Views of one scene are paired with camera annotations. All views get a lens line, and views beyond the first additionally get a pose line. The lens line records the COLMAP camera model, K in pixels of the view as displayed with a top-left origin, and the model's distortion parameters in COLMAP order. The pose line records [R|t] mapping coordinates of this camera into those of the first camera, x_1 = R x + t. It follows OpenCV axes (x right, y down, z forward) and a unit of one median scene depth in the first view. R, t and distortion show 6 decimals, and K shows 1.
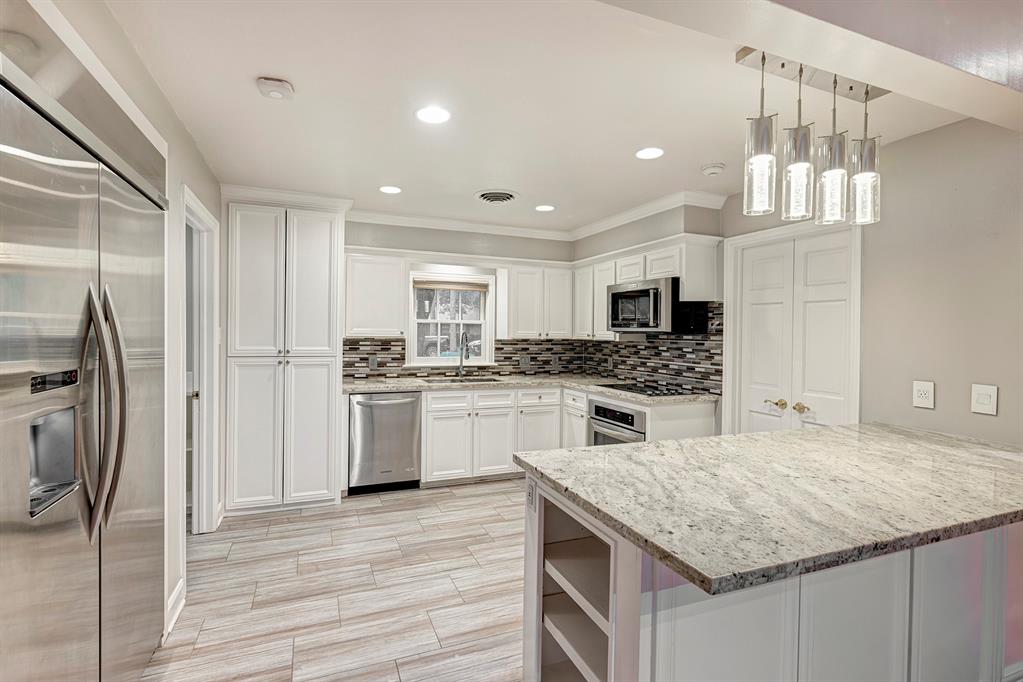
lens RADIAL K [[489.3, 0, 515.7], [0, 489.3, 336.7], [0, 0, 1]] dist [-0.017746, 0.000017]
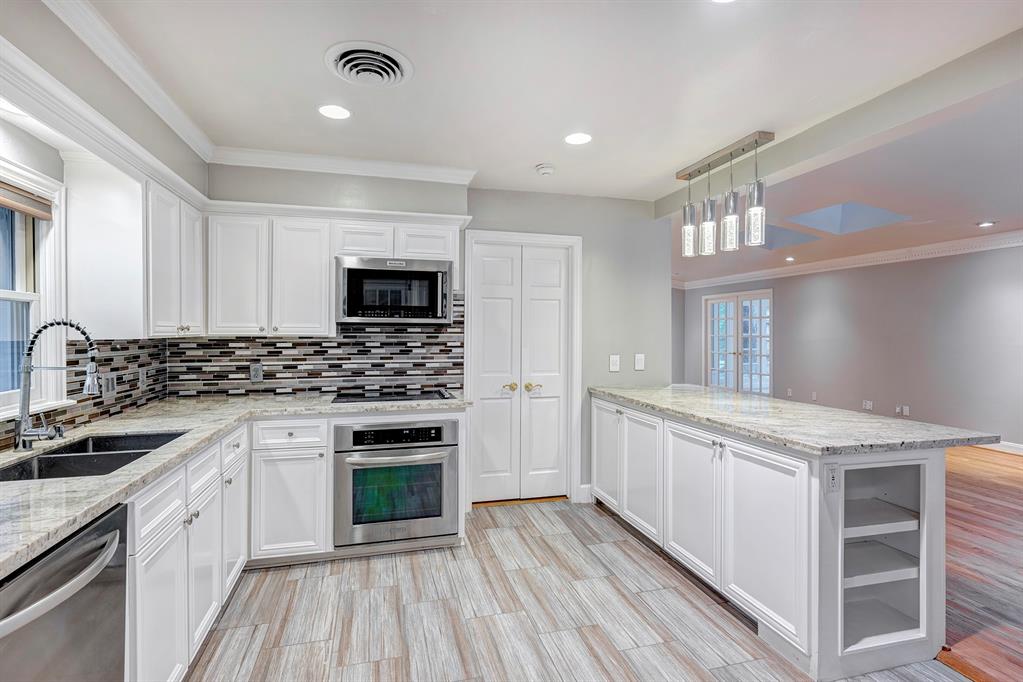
lens RADIAL K [[489.3, 0, 513.7], [0, 489.3, 336.4], [0, 0, 1]] dist [-0.017746, 0.000017]
pose [[0.109724, -0.026149, 0.993618, -0.501369], [0.006558, 0.999651, 0.025583, -0.008599], [-0.993940, 0.003709, 0.109857, 0.726806]]
